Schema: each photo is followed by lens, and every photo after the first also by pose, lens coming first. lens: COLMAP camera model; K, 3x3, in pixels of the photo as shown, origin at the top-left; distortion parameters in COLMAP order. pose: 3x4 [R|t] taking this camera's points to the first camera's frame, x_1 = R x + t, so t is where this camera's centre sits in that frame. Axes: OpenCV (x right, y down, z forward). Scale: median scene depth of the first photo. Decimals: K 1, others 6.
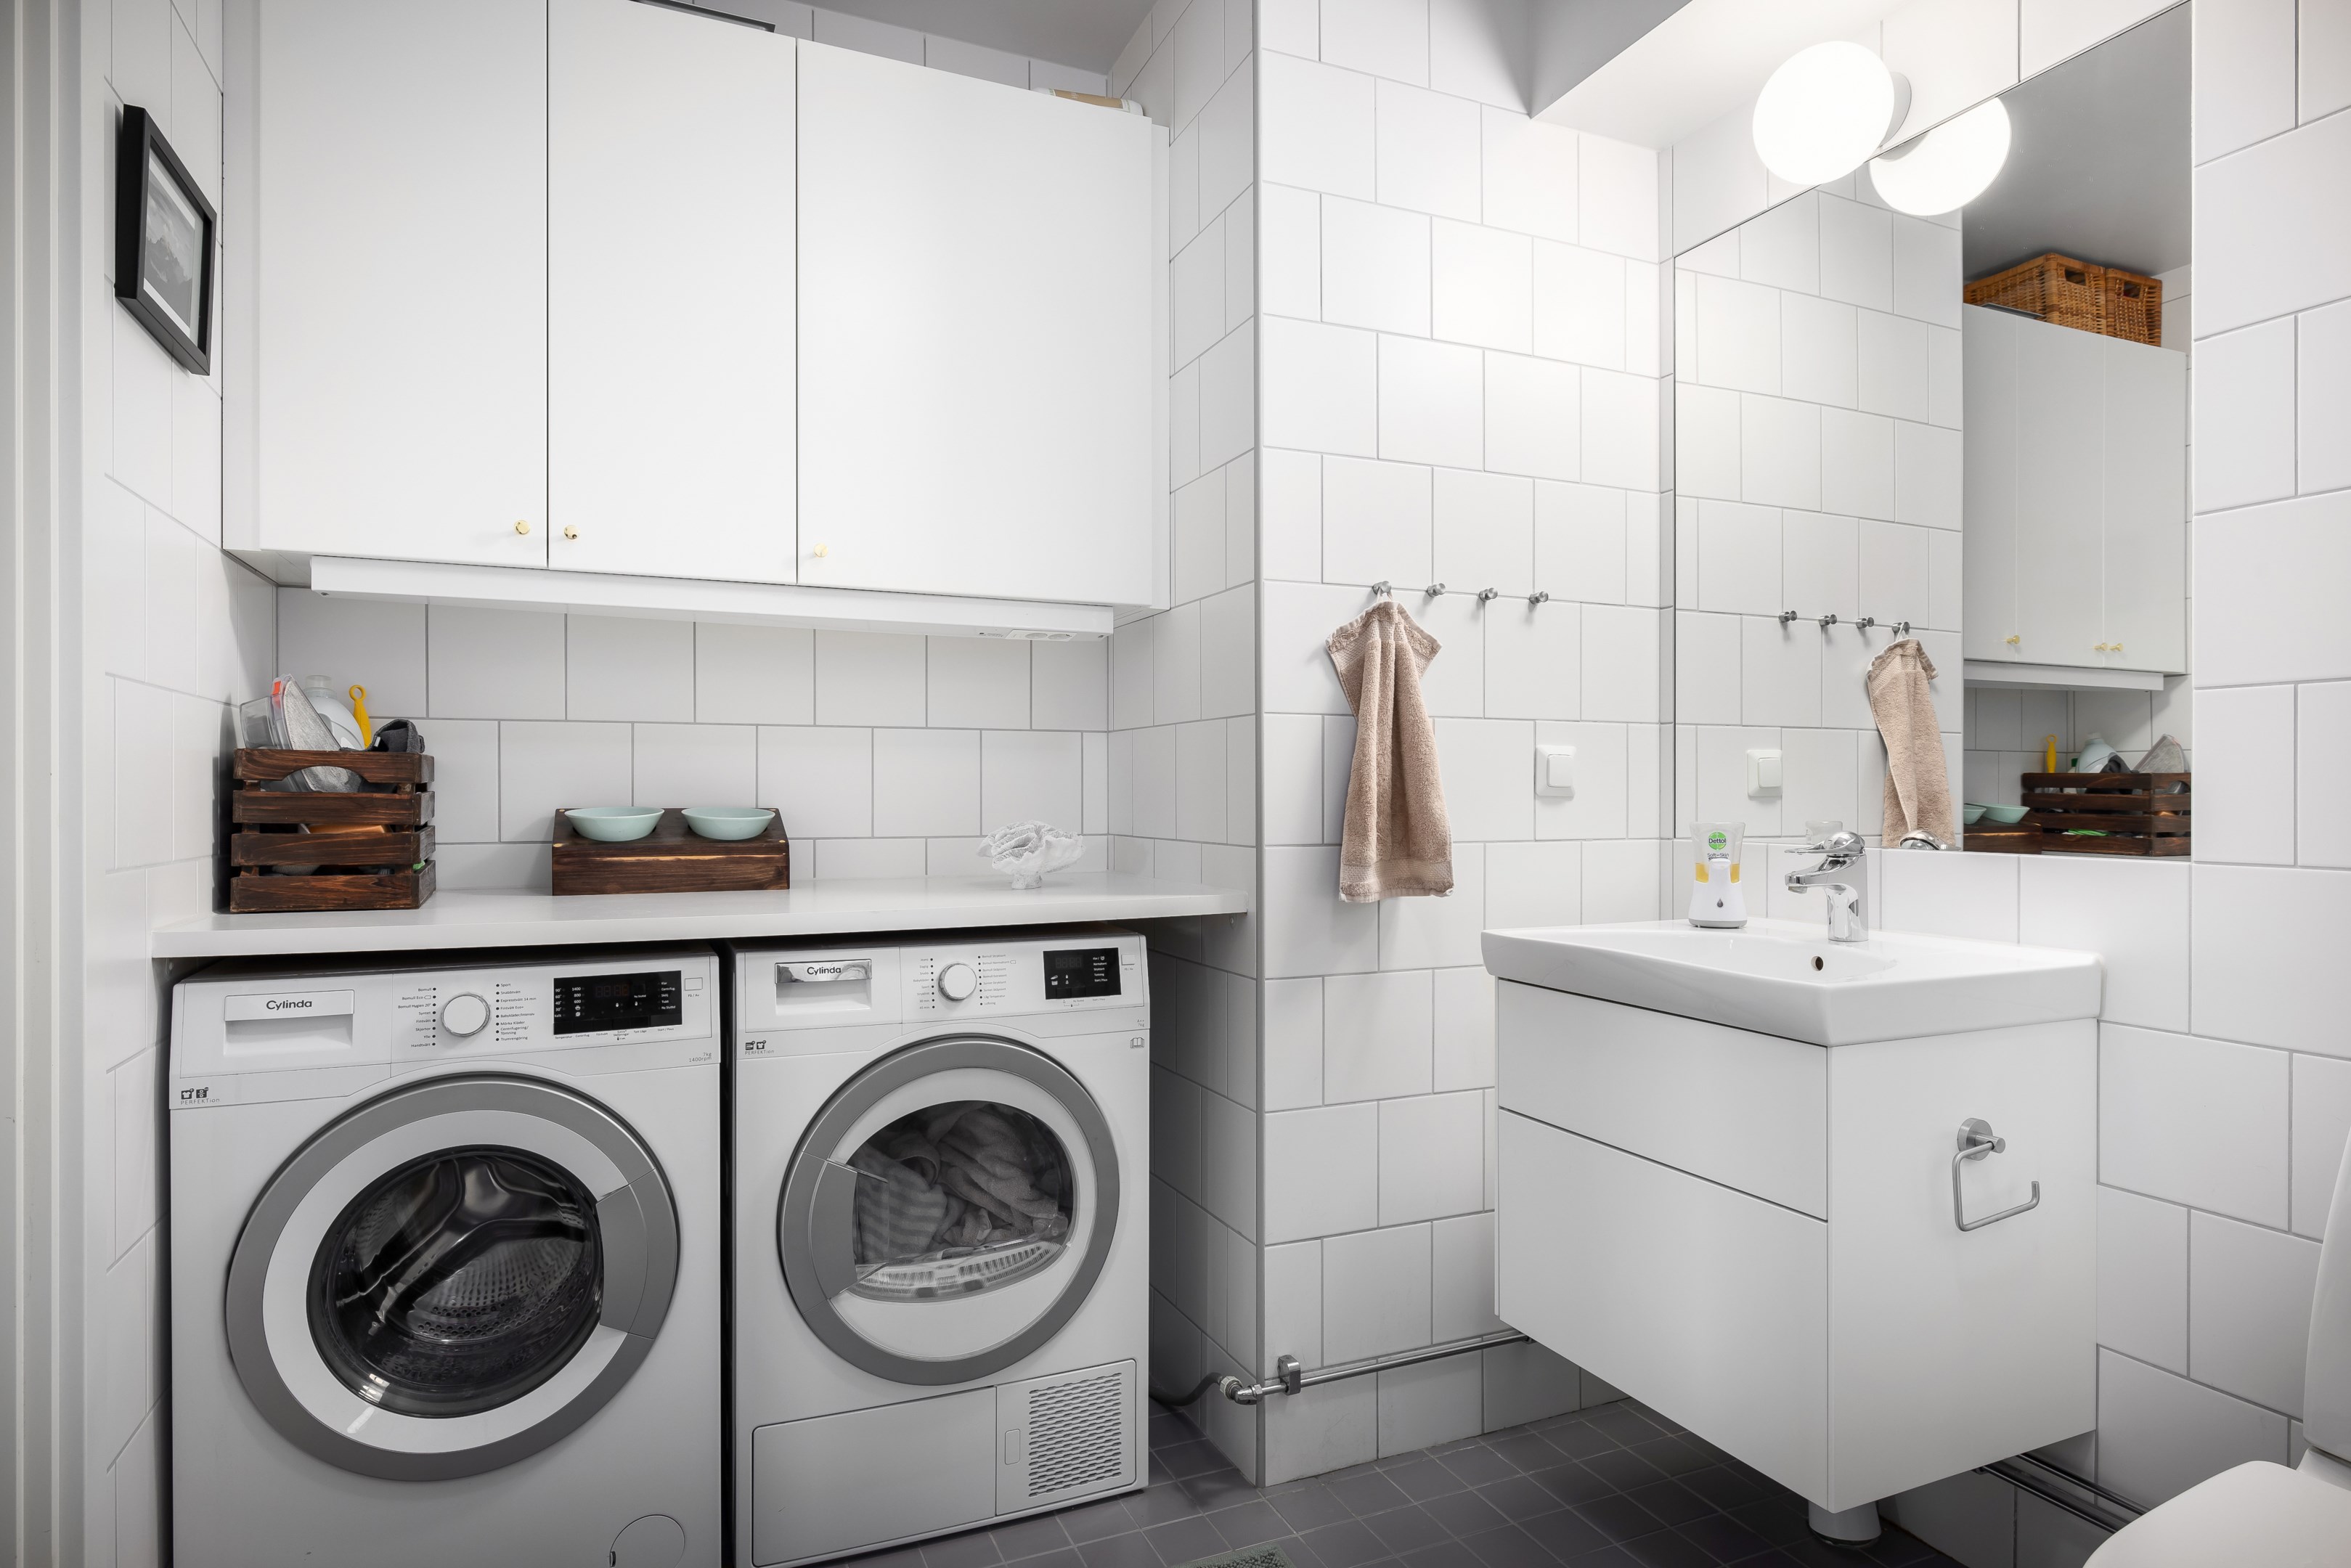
lens RADIAL K [[1299.8, 0, 1180.9], [0, 1299.8, 794.0], [0, 0, 1]] dist [0.000224, -0.000595]
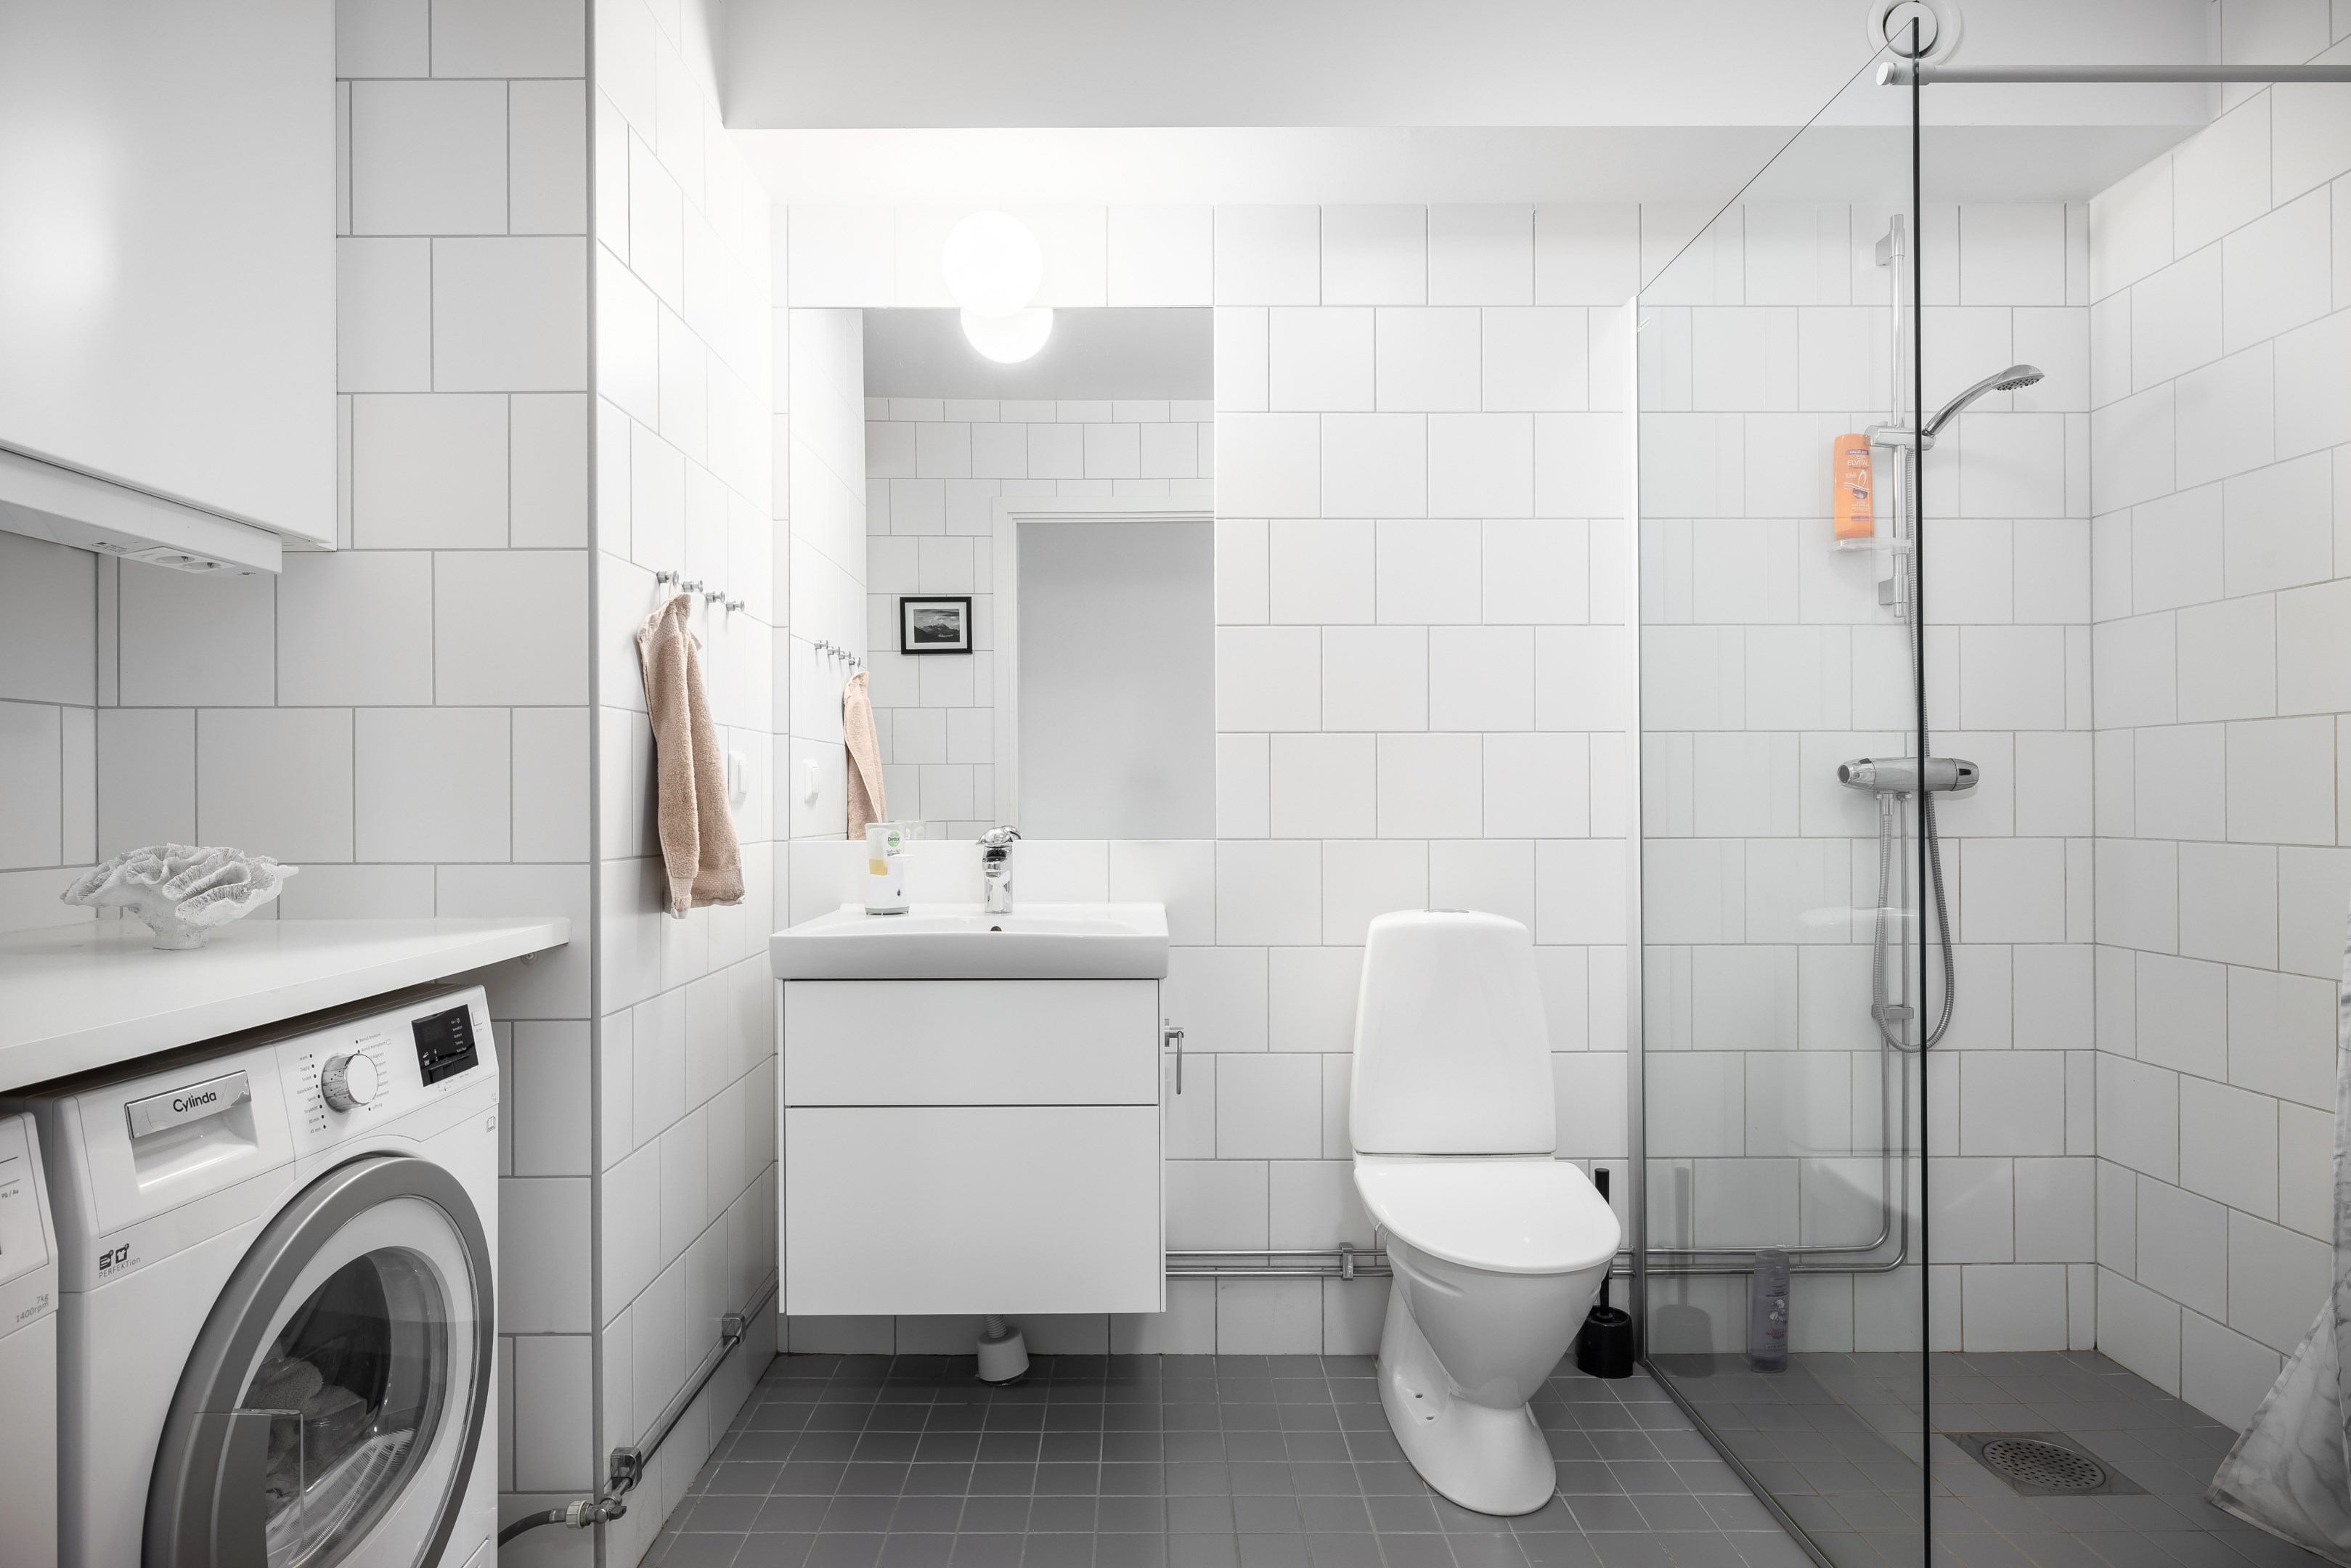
lens RADIAL K [[1299.8, 0, 1178.4], [0, 1299.8, 787.3], [0, 0, 1]] dist [0.000224, -0.000595]
pose [[0.394886, 0.005094, 0.918716, -0.570922], [0.003468, 0.999969, -0.007035, -0.001444], [-0.918724, 0.005964, 0.394856, 0.313415]]
